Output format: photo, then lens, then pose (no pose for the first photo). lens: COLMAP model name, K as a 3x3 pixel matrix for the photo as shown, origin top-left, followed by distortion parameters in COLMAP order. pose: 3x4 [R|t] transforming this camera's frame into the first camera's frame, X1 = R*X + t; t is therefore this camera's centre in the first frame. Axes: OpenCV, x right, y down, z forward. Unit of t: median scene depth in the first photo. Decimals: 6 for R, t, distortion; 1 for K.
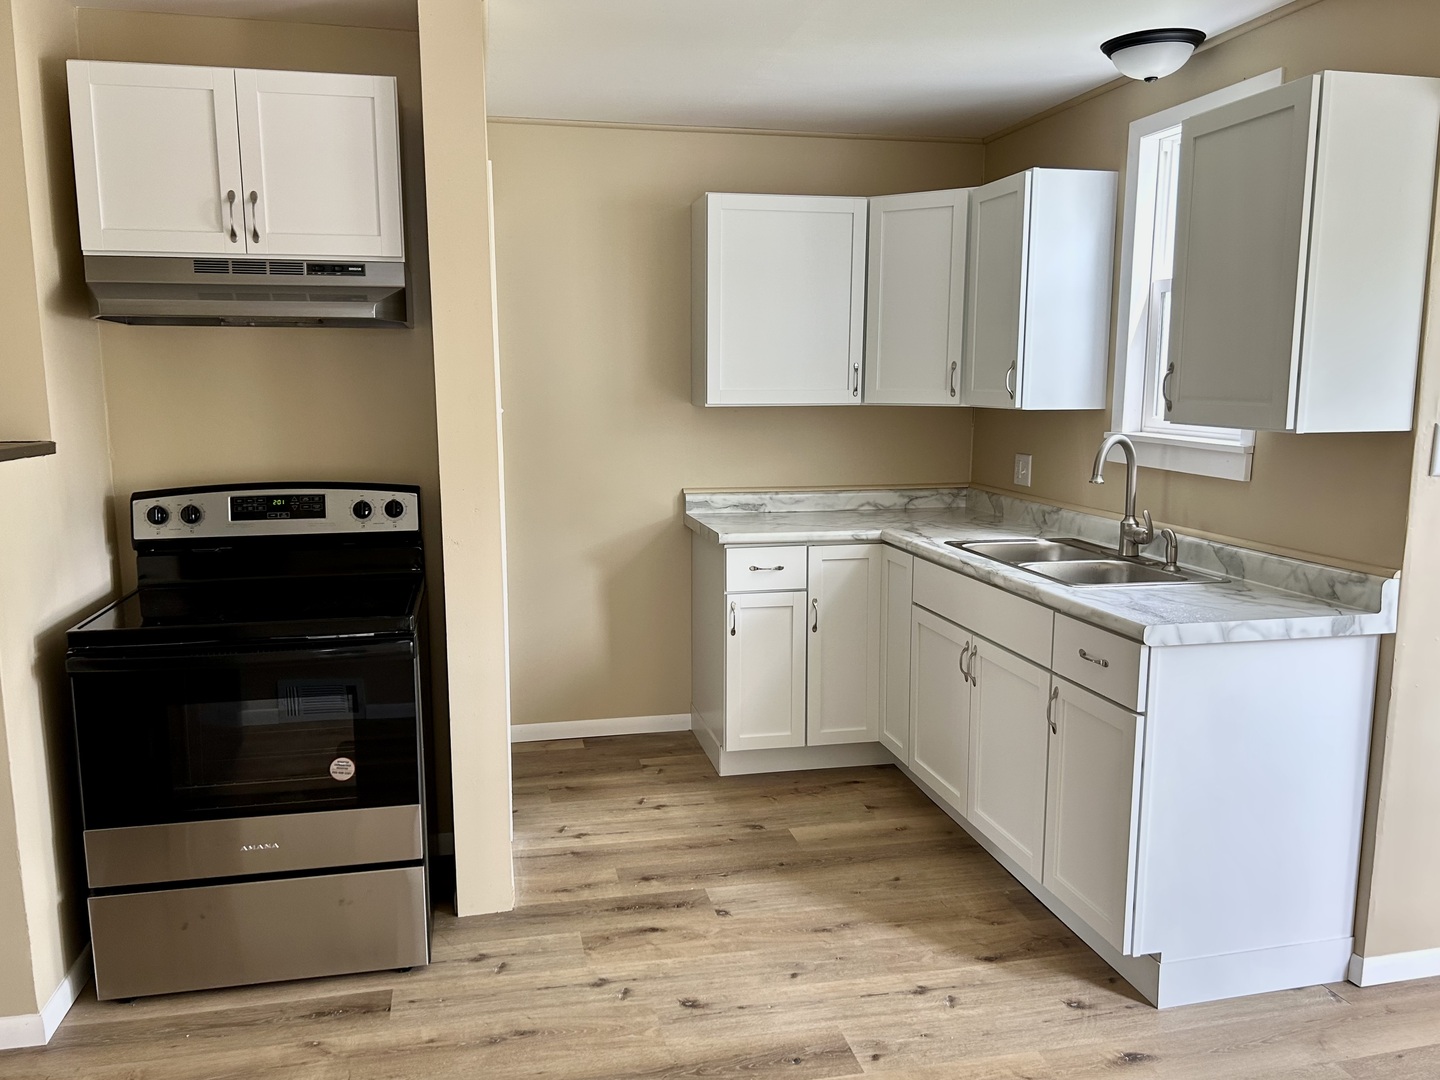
lens RADIAL K [[1089.6, 0, 720.0], [0, 1089.6, 540.0], [0, 0, 1]] dist [0.003356, -0.009168]
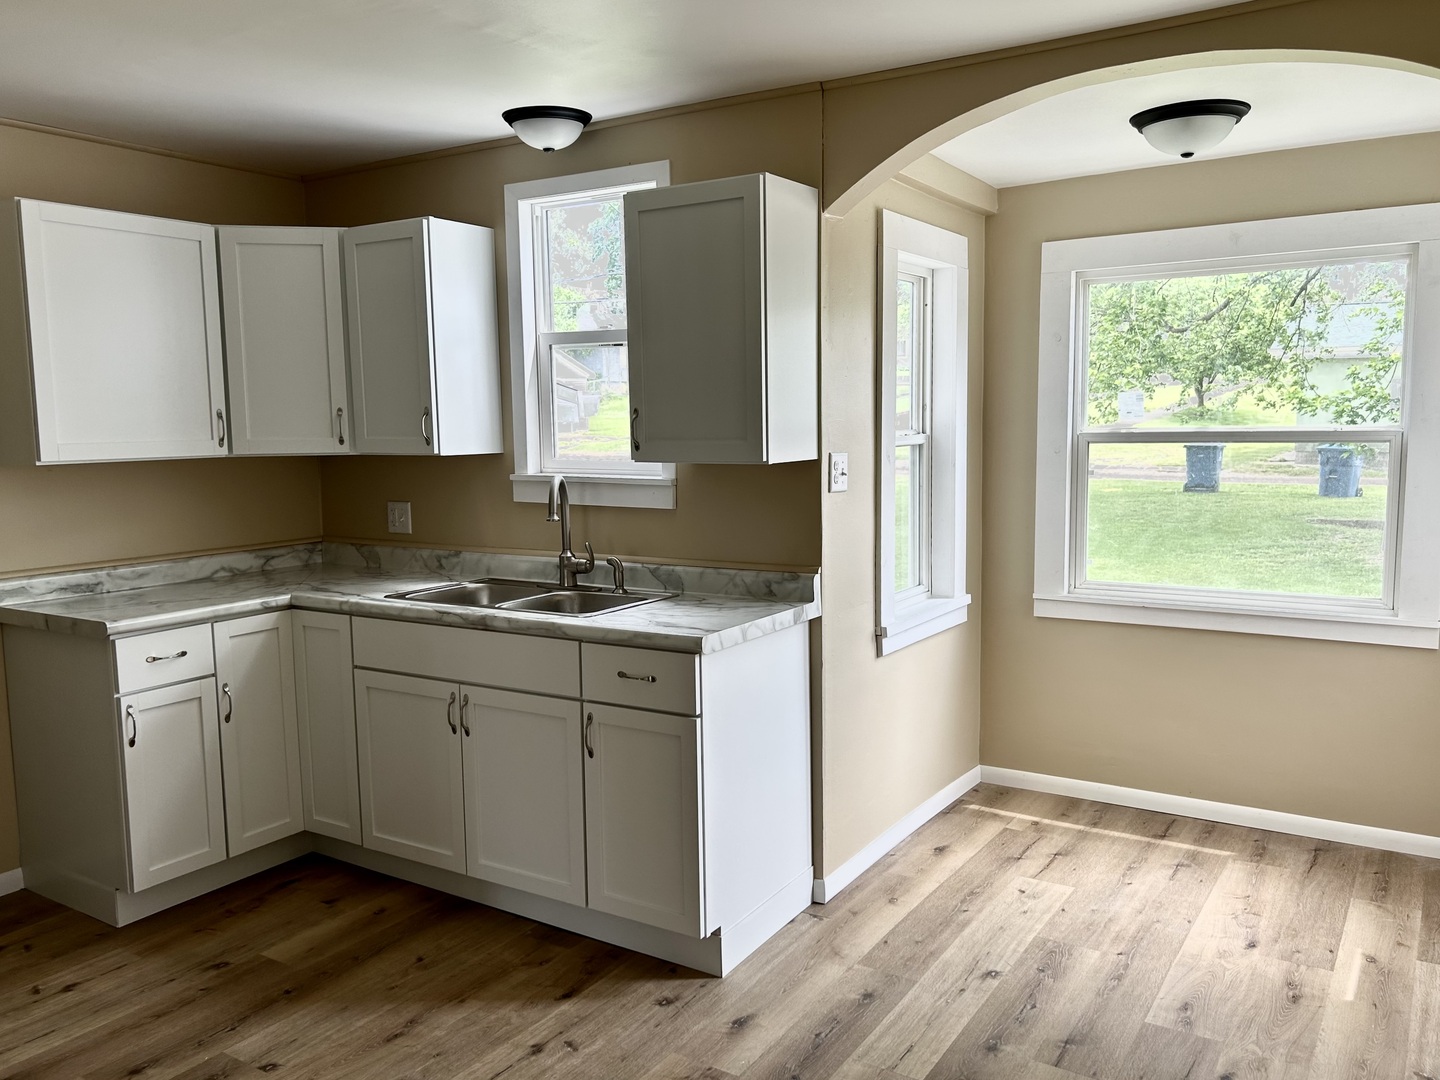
lens RADIAL K [[1110.1, 0, 718.4], [0, 1110.1, 535.1], [0, 0, 1]] dist [0.073675, -0.077871]
pose [[0.719117, -0.085067, 0.689663, -0.254238], [0.119001, 0.992893, -0.001614, -0.015099], [-0.684624, 0.083232, 0.724129, 0.090124]]
